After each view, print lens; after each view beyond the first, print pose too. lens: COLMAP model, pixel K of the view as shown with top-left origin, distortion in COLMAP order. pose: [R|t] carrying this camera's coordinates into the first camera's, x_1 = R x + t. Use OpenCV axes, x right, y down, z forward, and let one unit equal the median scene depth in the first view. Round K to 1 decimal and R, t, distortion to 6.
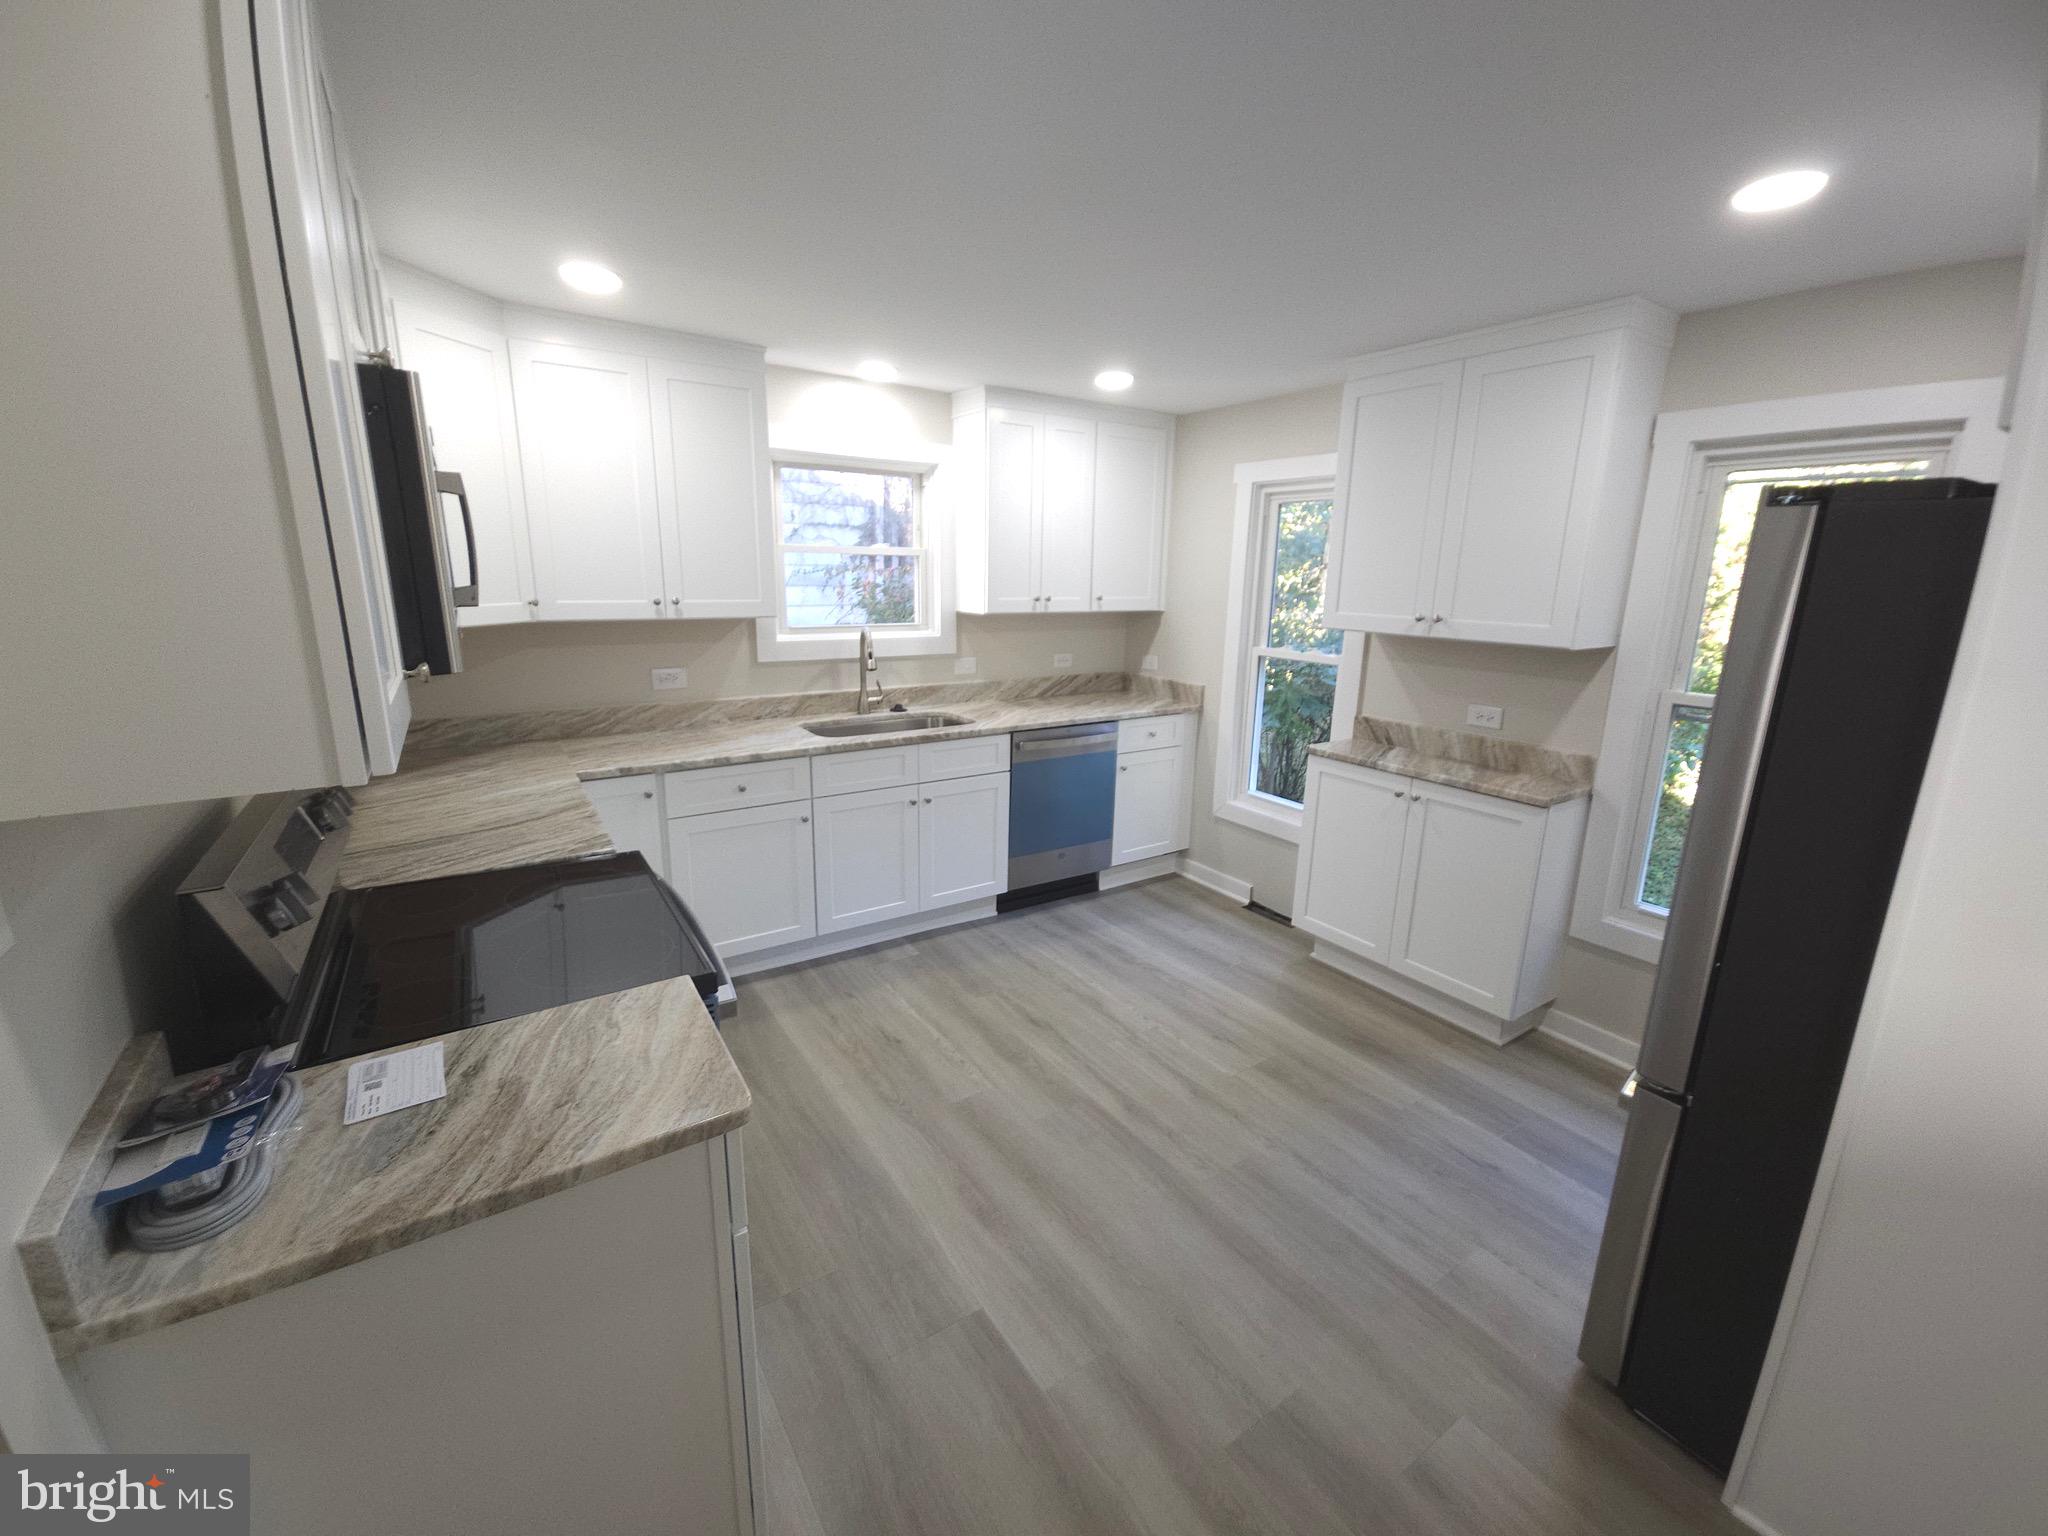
lens RADIAL K [[834.2, 0, 1026.6], [0, 834.2, 751.5], [0, 0, 1]] dist [0.011452, -0.003764]
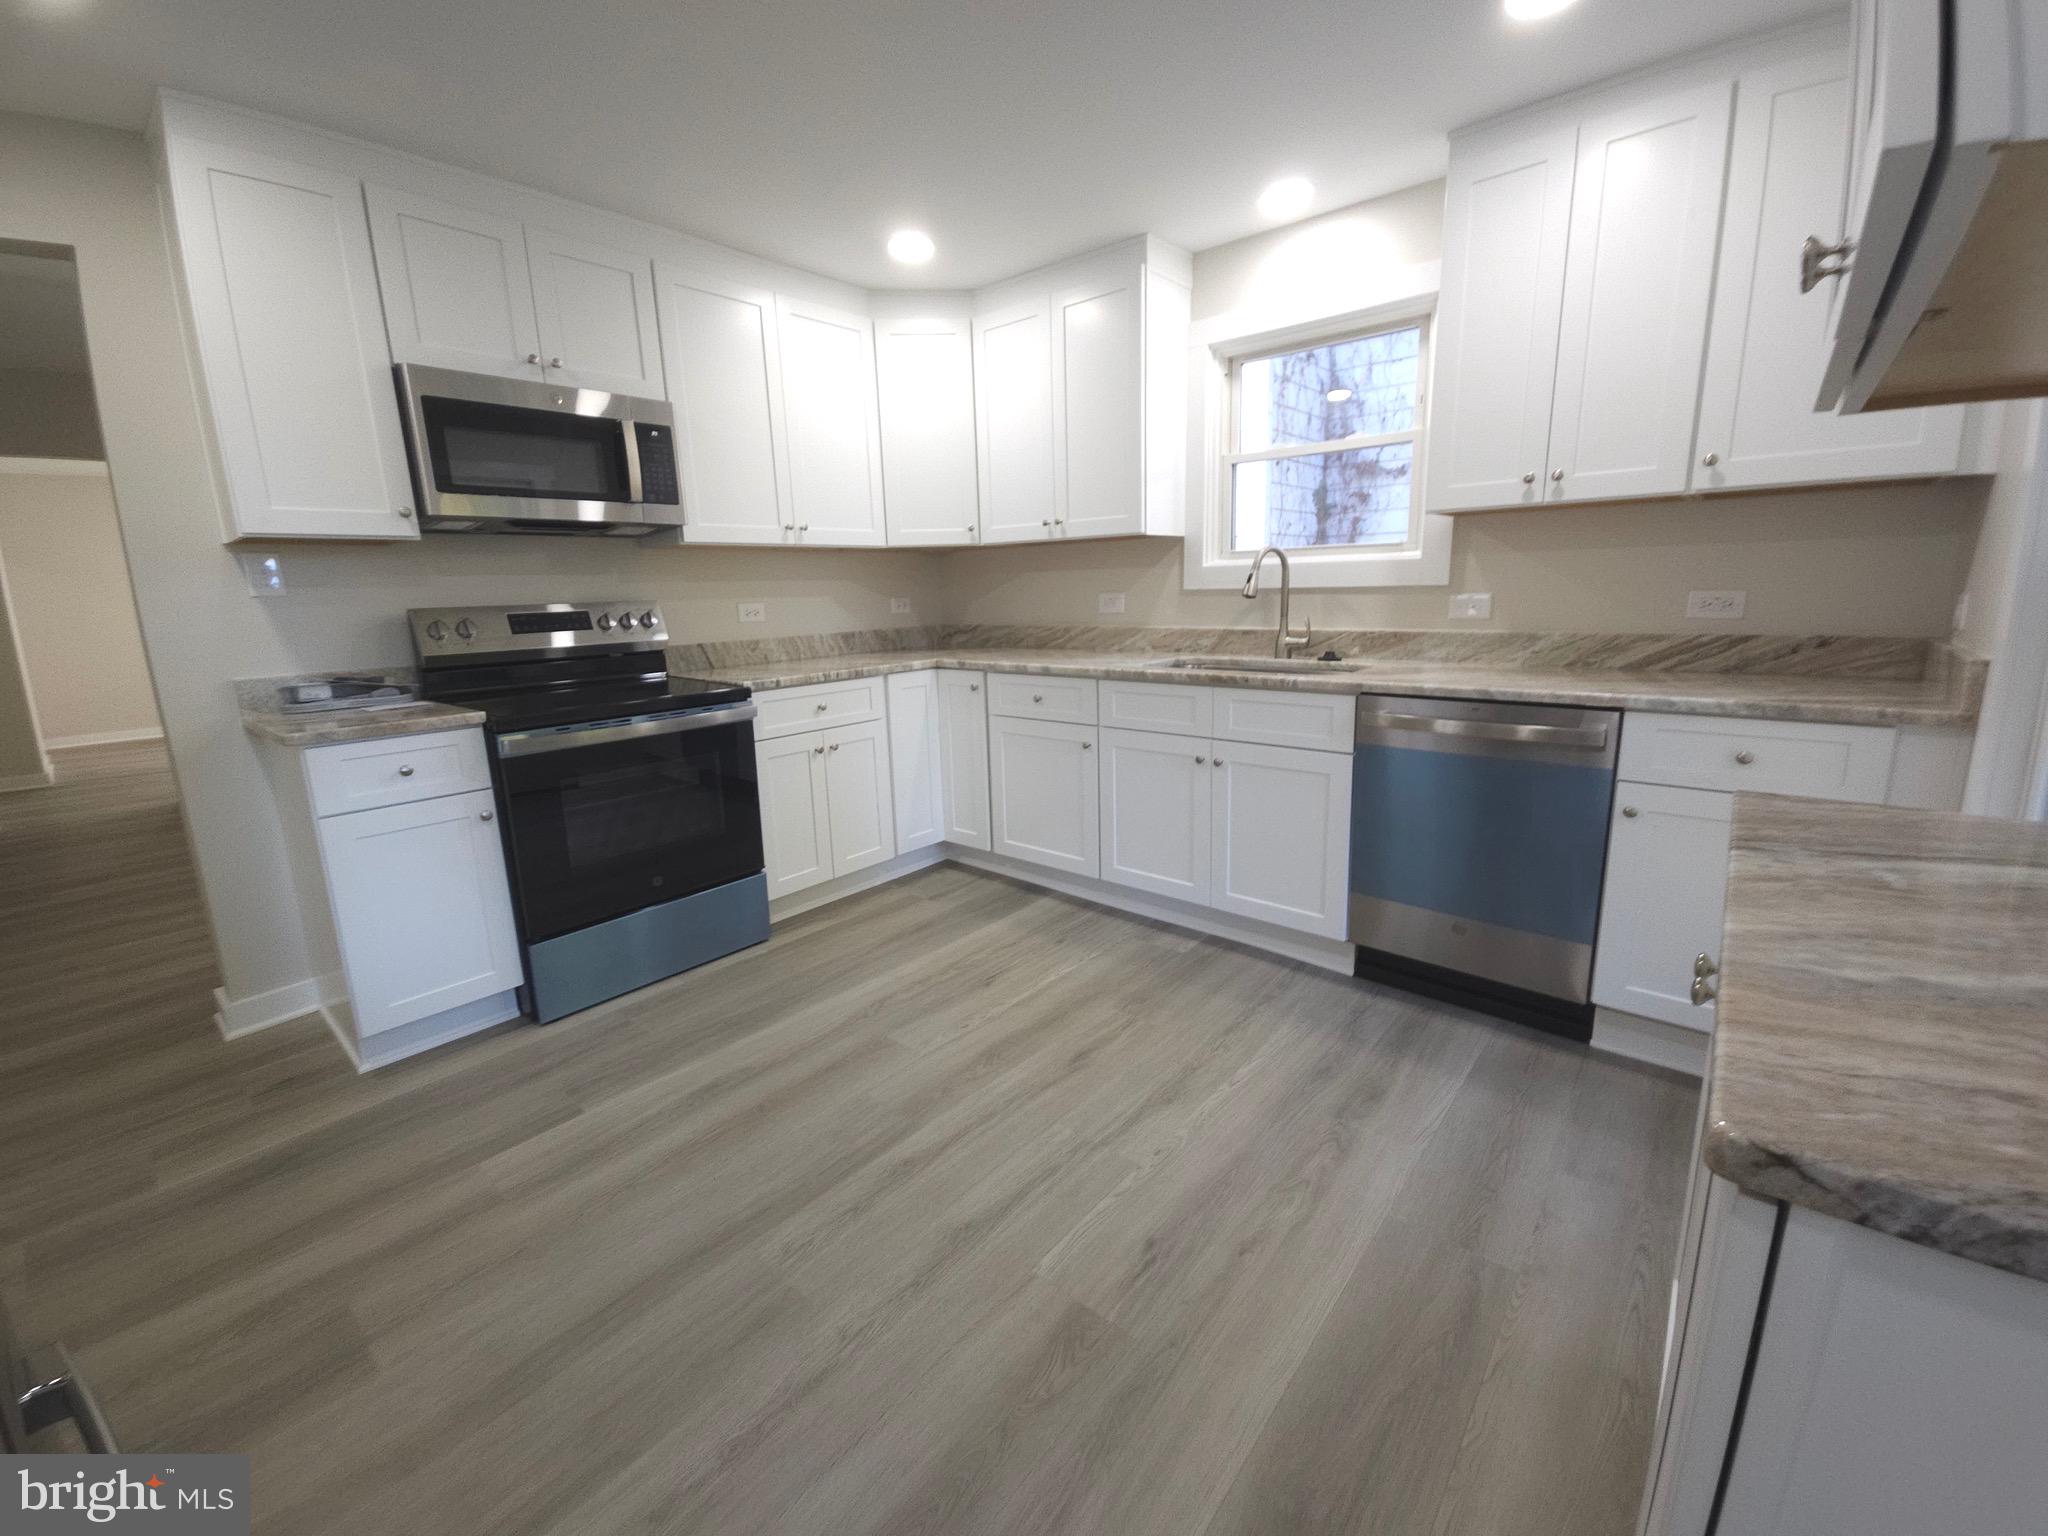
lens RADIAL K [[834.2, 0, 1026.6], [0, 834.2, 751.5], [0, 0, 1]] dist [0.011452, -0.003764]
pose [[0.267029, 0.164907, -0.949474, 0.545985], [-0.177500, 0.976810, 0.119735, -0.011460], [0.947201, 0.136559, 0.290108, 0.602082]]
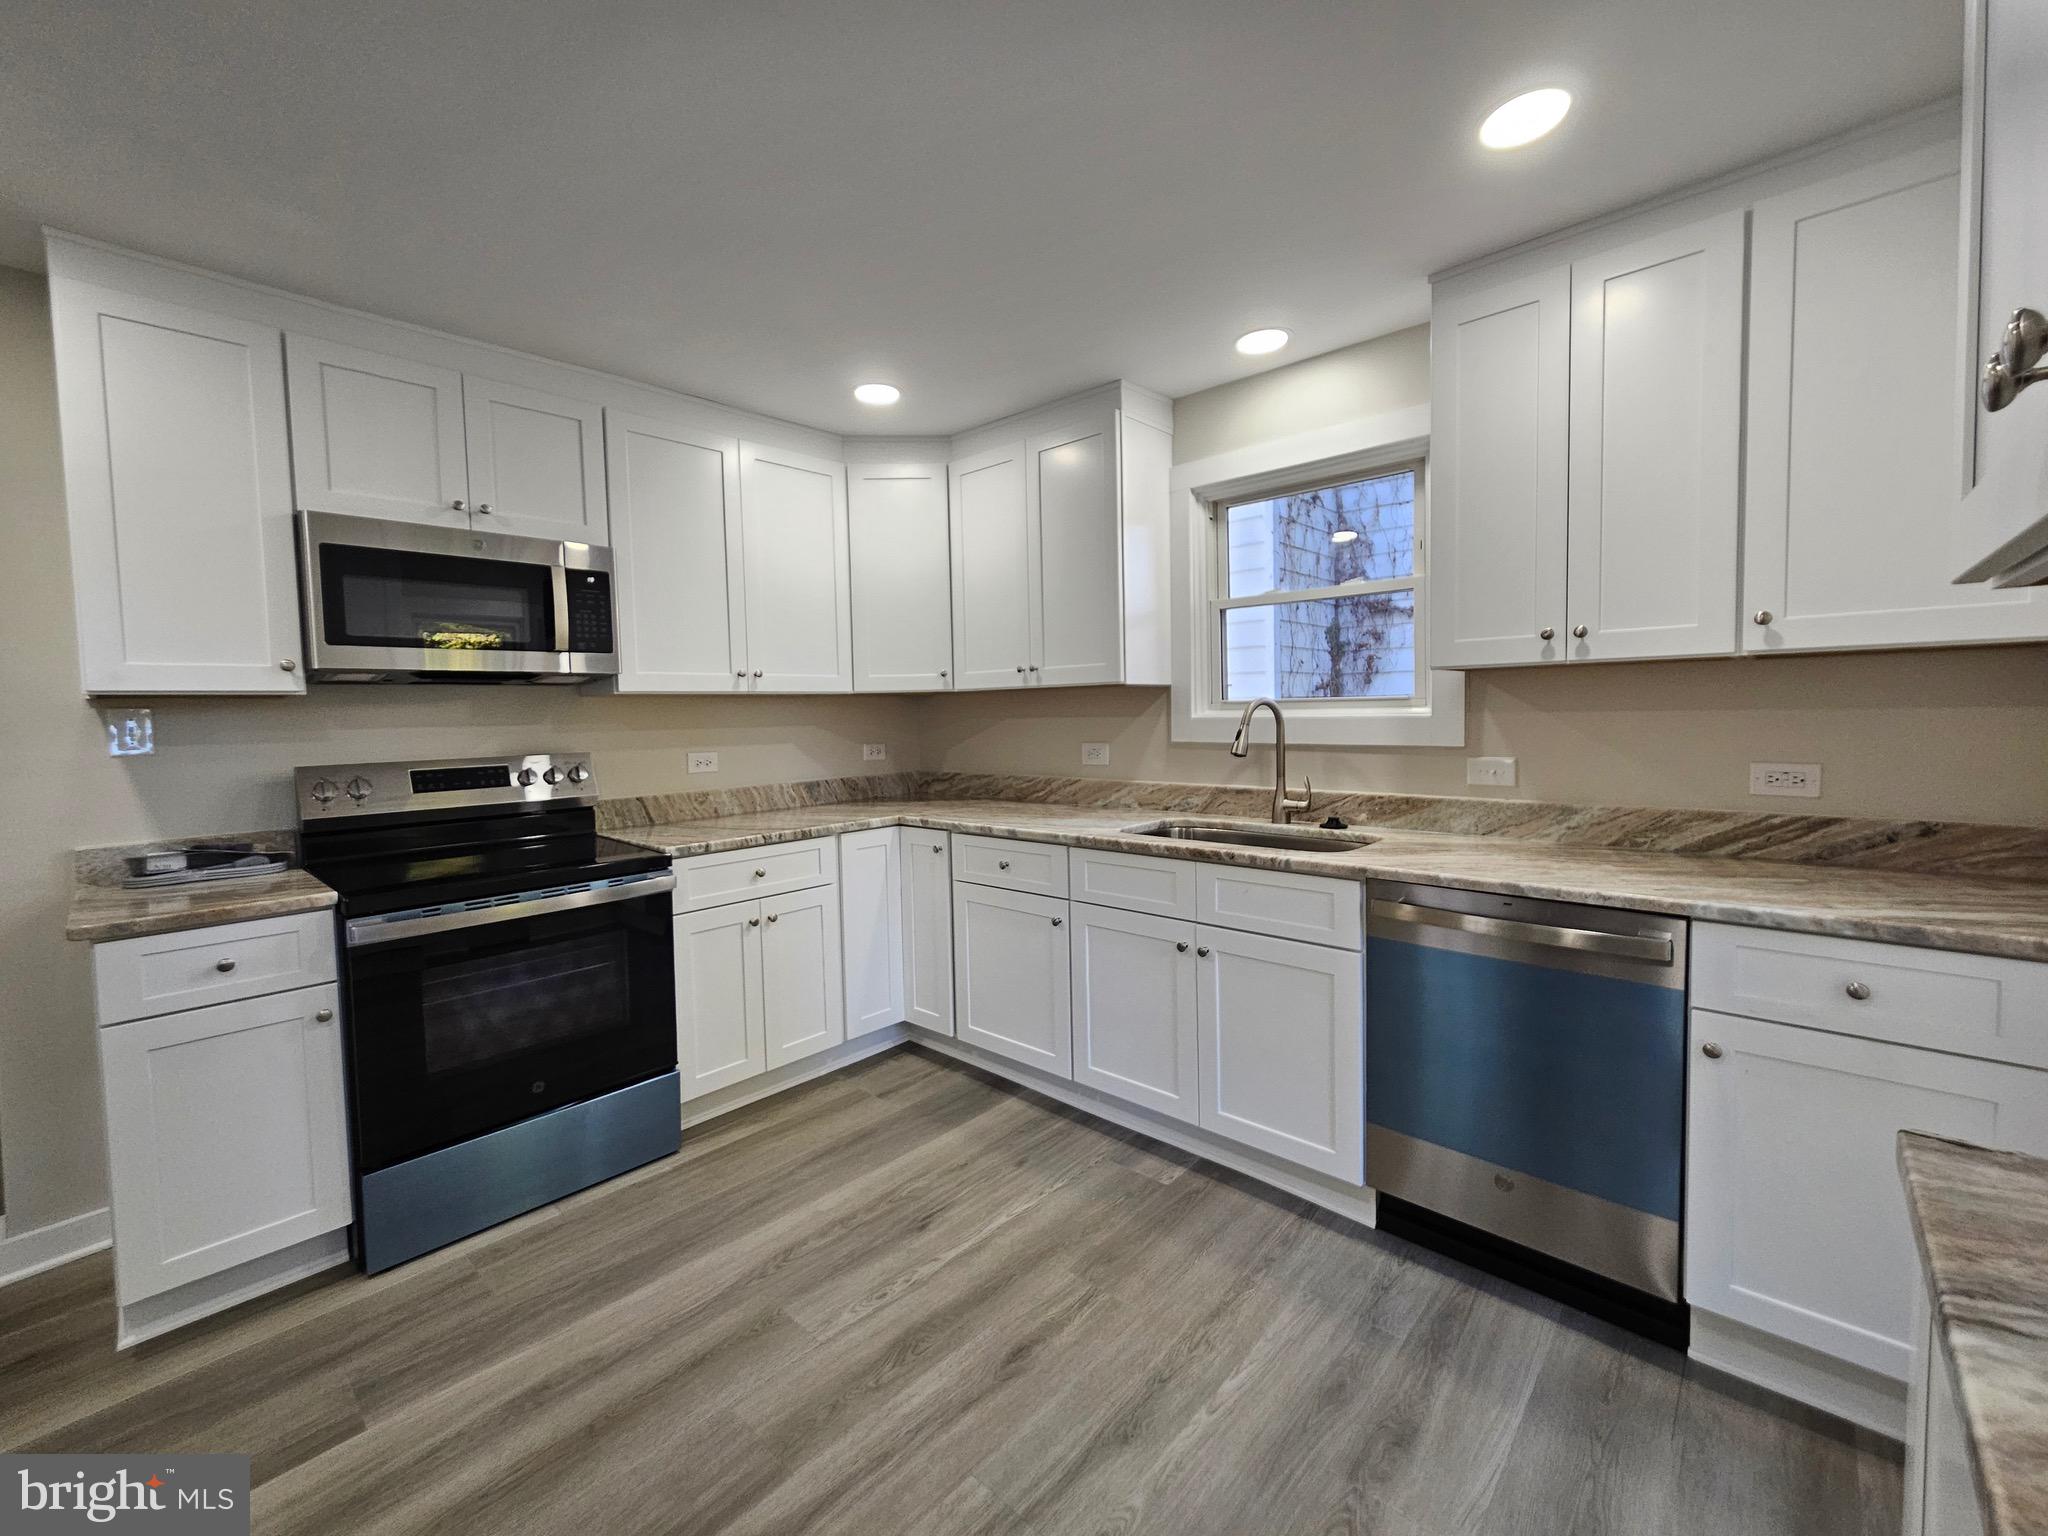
lens RADIAL K [[838.4, 0, 1028.5], [0, 838.4, 750.9], [0, 0, 1]] dist [0.002129, 0.000007]
pose [[0.236618, 0.024505, -0.971294, 0.467570], [-0.185710, 0.982392, -0.020456, -0.055107], [0.953690, 0.185219, 0.237002, 0.677071]]
